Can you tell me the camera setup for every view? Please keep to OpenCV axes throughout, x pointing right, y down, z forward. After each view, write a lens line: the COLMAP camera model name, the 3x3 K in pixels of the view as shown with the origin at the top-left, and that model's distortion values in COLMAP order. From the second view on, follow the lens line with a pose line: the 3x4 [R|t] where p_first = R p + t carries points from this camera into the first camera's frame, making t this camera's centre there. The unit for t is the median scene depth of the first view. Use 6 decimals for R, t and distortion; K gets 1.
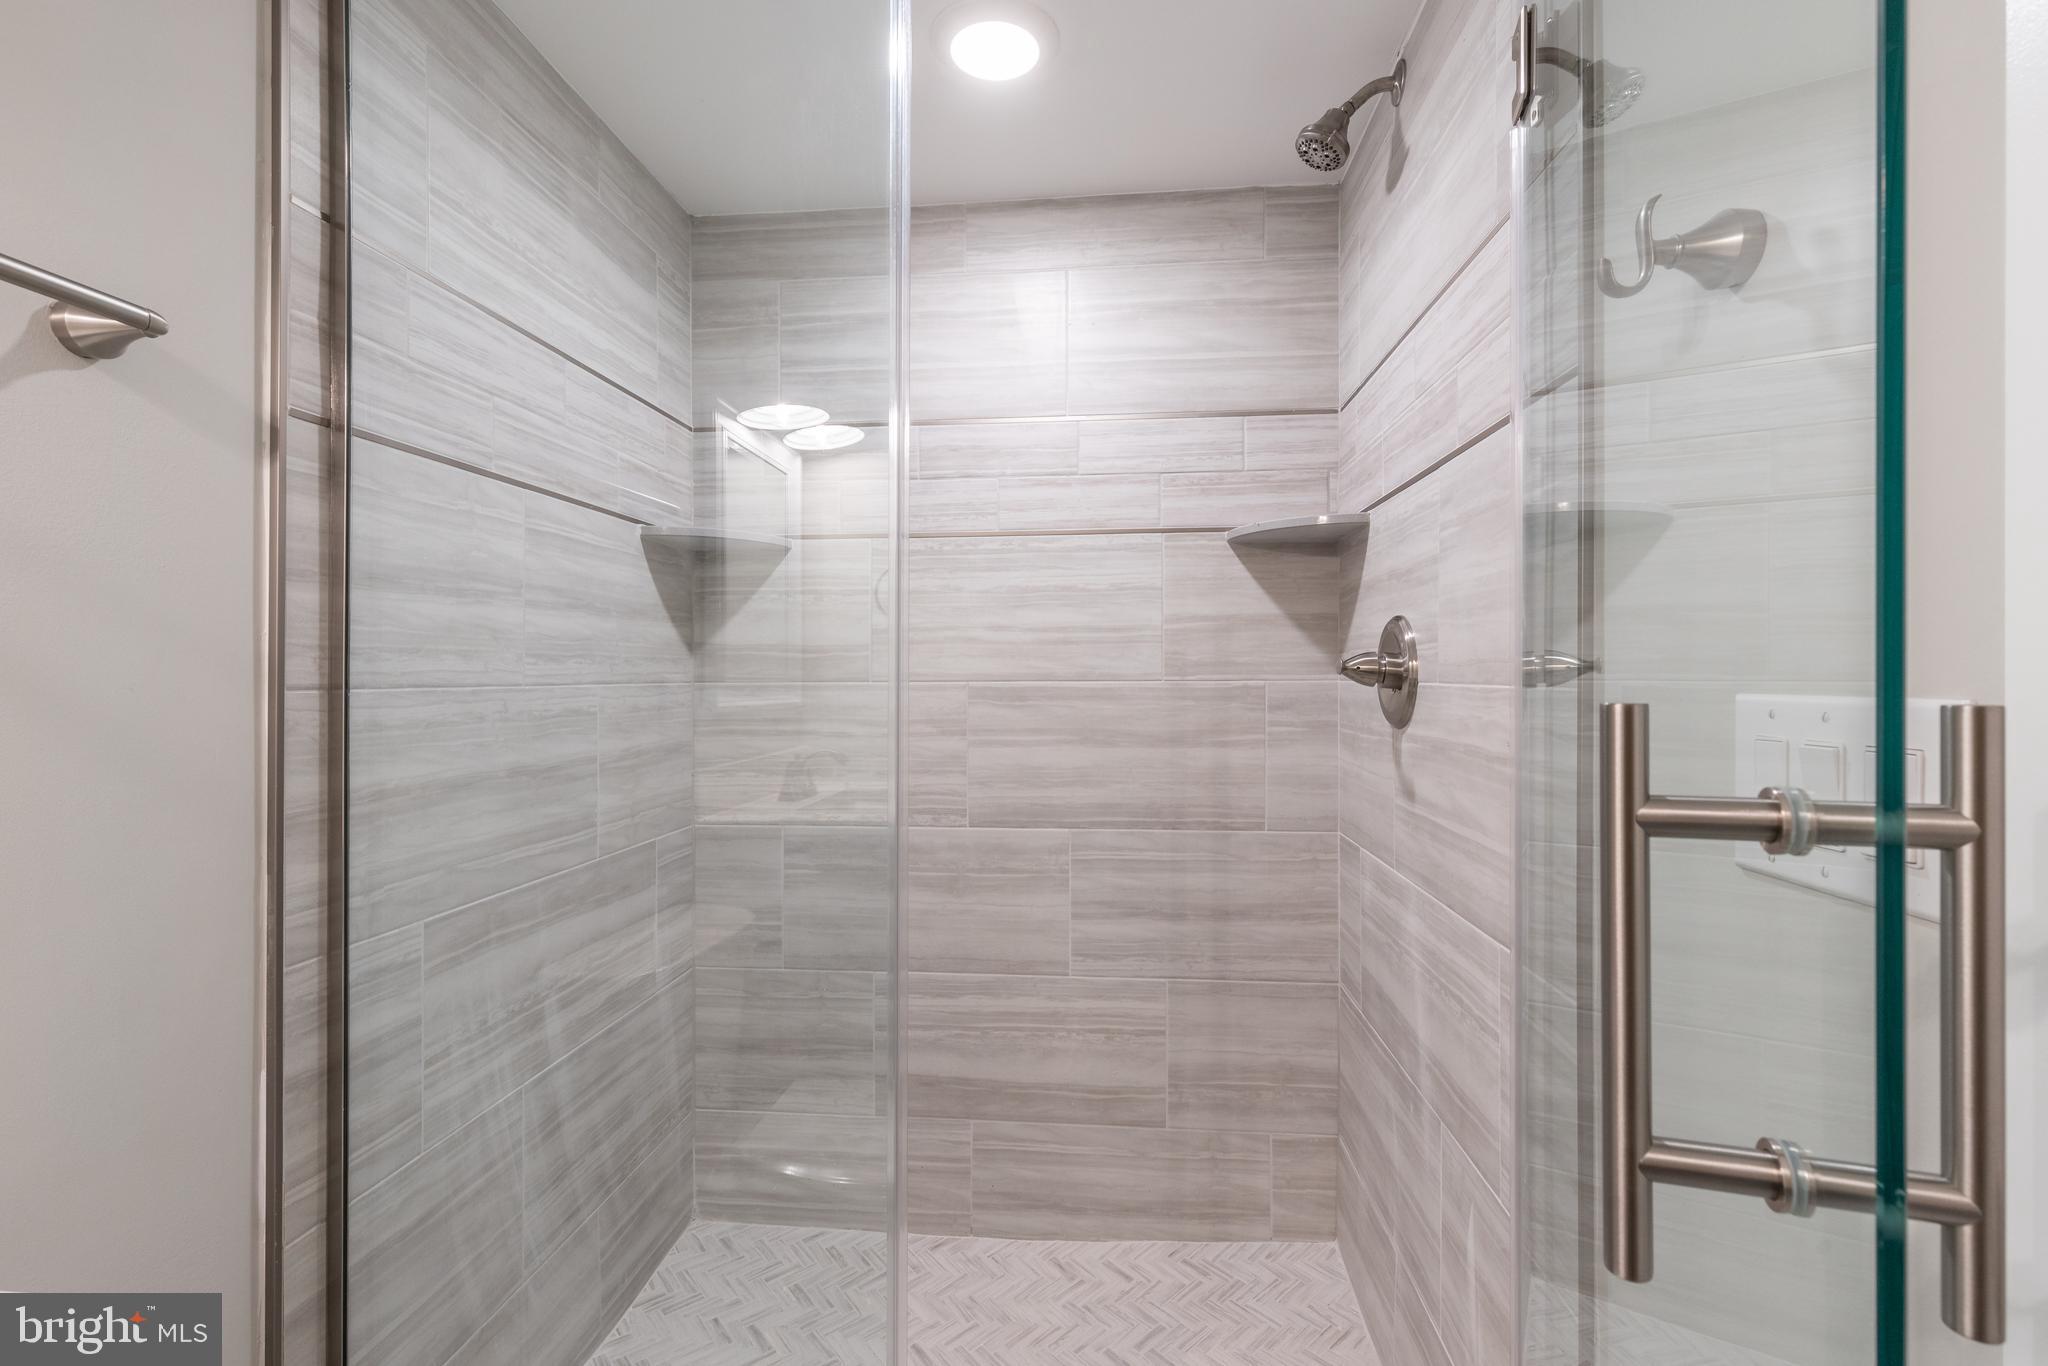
lens RADIAL K [[921.7, 0, 1044.7], [0, 921.7, 668.9], [0, 0, 1]] dist [0.005382, 0.000072]
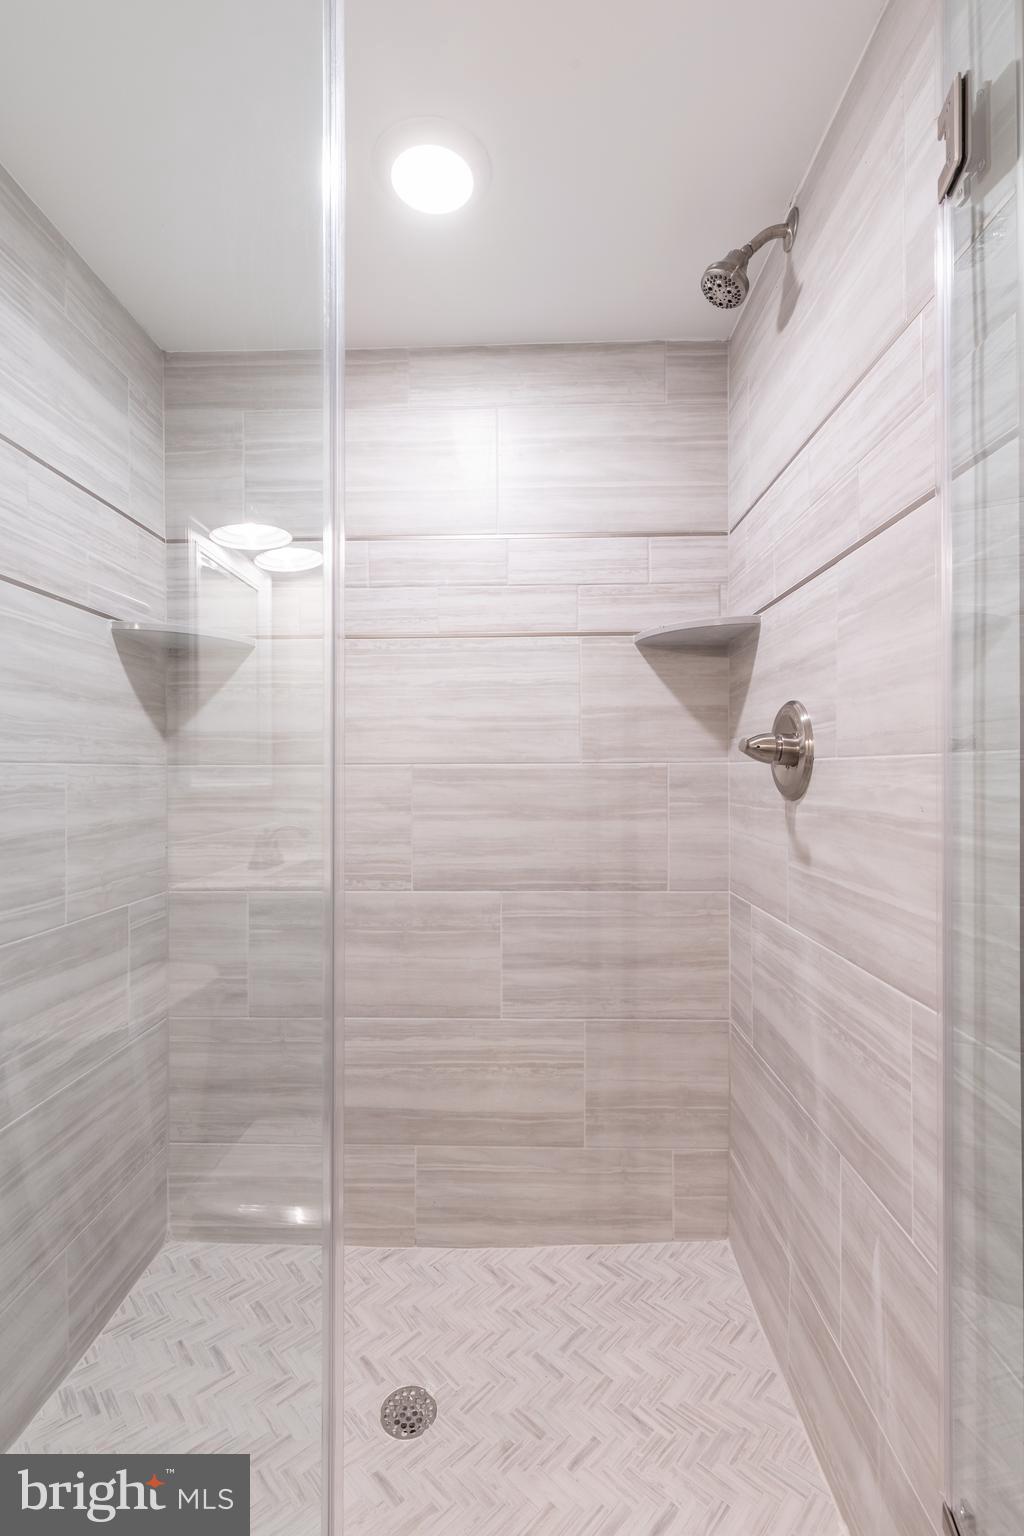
lens RADIAL K [[691.3, 0, 513.3], [0, 691.3, 766.9], [0, 0, 1]] dist [0.005382, 0.000072]
pose [[0.998551, -0.001750, 0.053778, -0.003776], [0.001780, 0.999998, -0.000498, 0.020973], [-0.053777, 0.000593, 0.998553, 0.152980]]
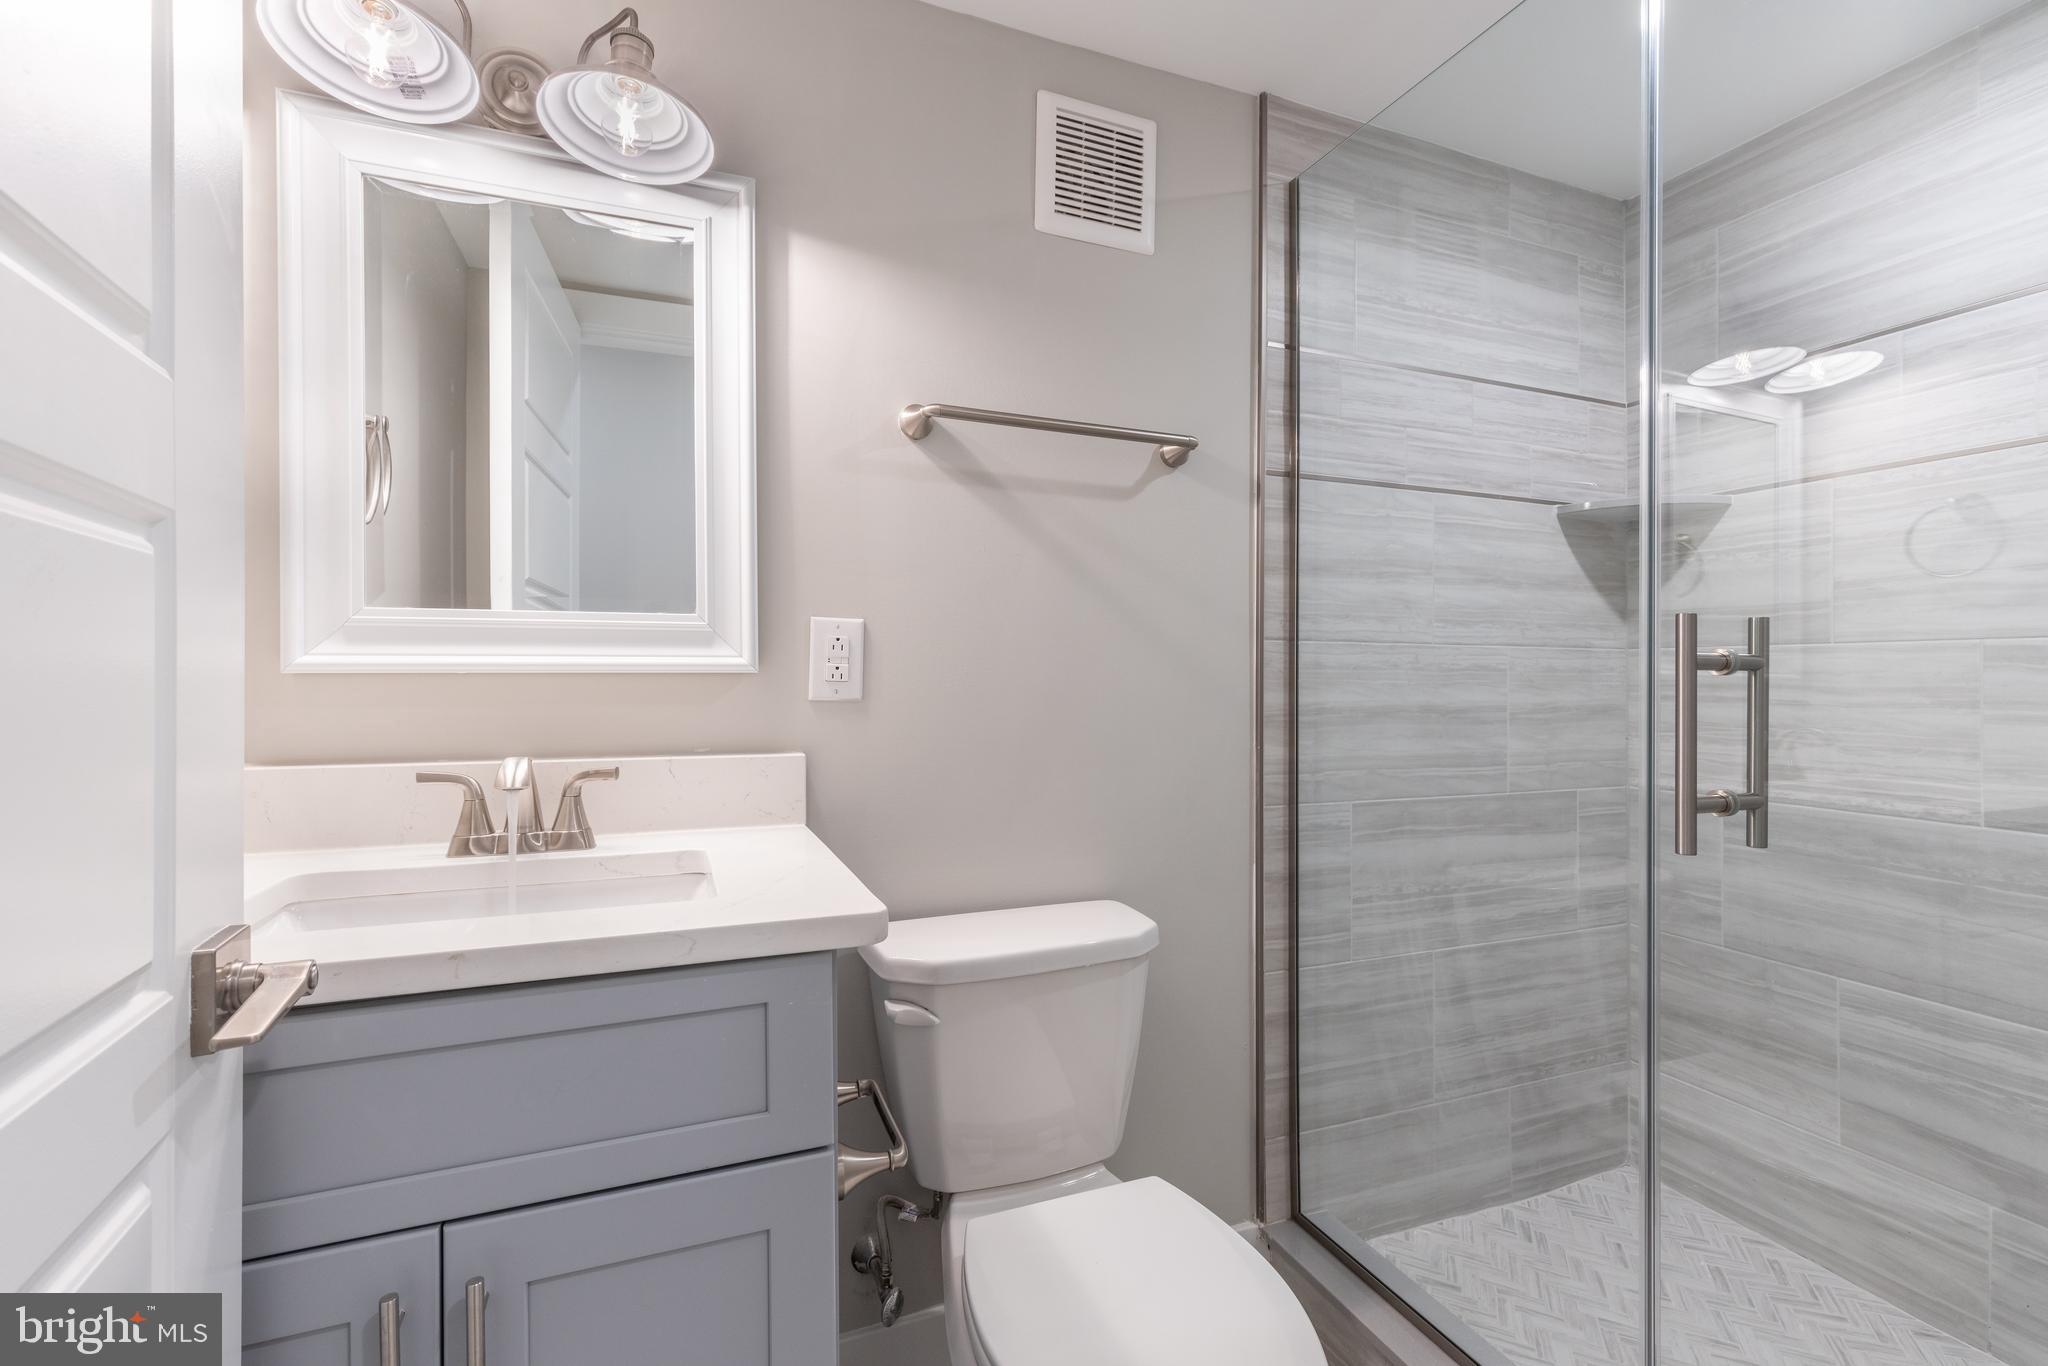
lens RADIAL K [[921.7, 0, 1060.6], [0, 921.7, 672.7], [0, 0, 1]] dist [0.005382, 0.000072]
pose [[0.468185, -0.000392, -0.883630, 0.279877], [0.000140, 1.000000, -0.000370, 0.048654], [0.883631, 0.000049, 0.468185, -0.060547]]
